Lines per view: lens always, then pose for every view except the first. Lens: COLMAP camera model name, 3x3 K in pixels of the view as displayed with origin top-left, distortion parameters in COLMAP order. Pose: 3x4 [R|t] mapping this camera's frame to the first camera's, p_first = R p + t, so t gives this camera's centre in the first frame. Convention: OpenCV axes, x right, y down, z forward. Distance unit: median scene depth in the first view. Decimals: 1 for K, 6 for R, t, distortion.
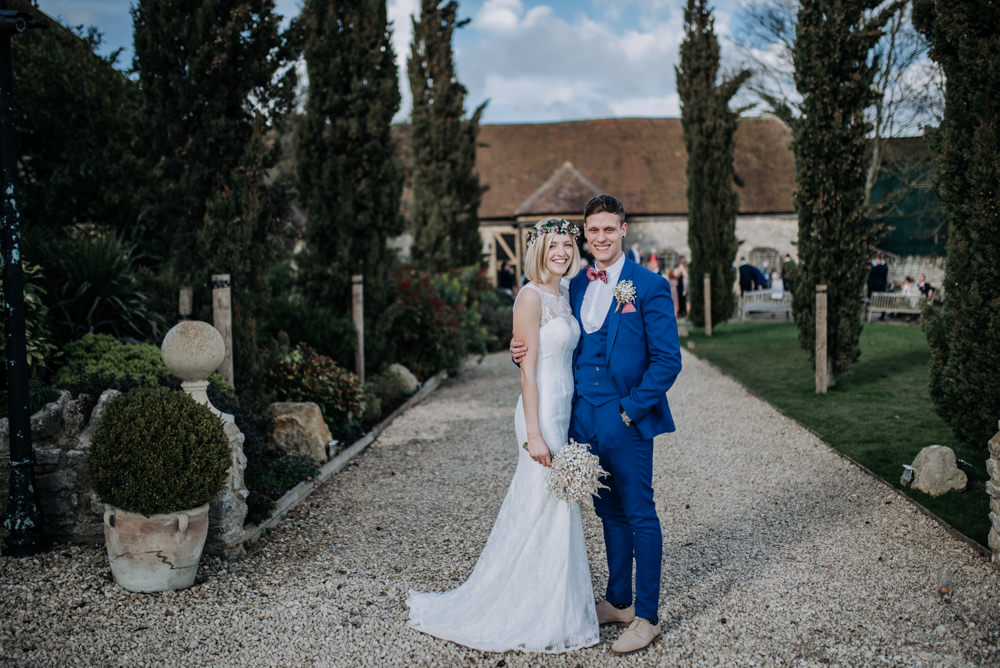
lens RADIAL K [[1078.5, 0, 500.0], [0, 1078.5, 334.0], [0, 0, 1]] dist [-0.043433, -0.005198]
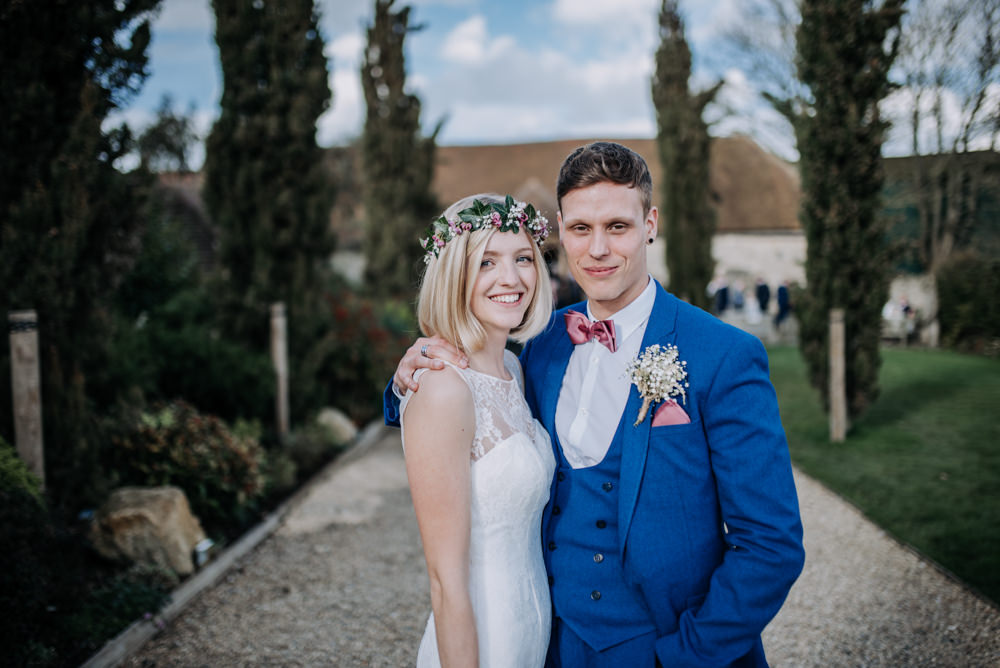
lens RADIAL K [[985.1, 0, 500.0], [0, 985.1, 334.0], [0, 0, 1]] dist [-0.002786, -0.000433]
pose [[0.999594, -0.008907, 0.027068, 0.020999], [0.009316, 0.999844, -0.015030, -0.023440], [-0.026930, 0.015276, 0.999521, 0.296875]]
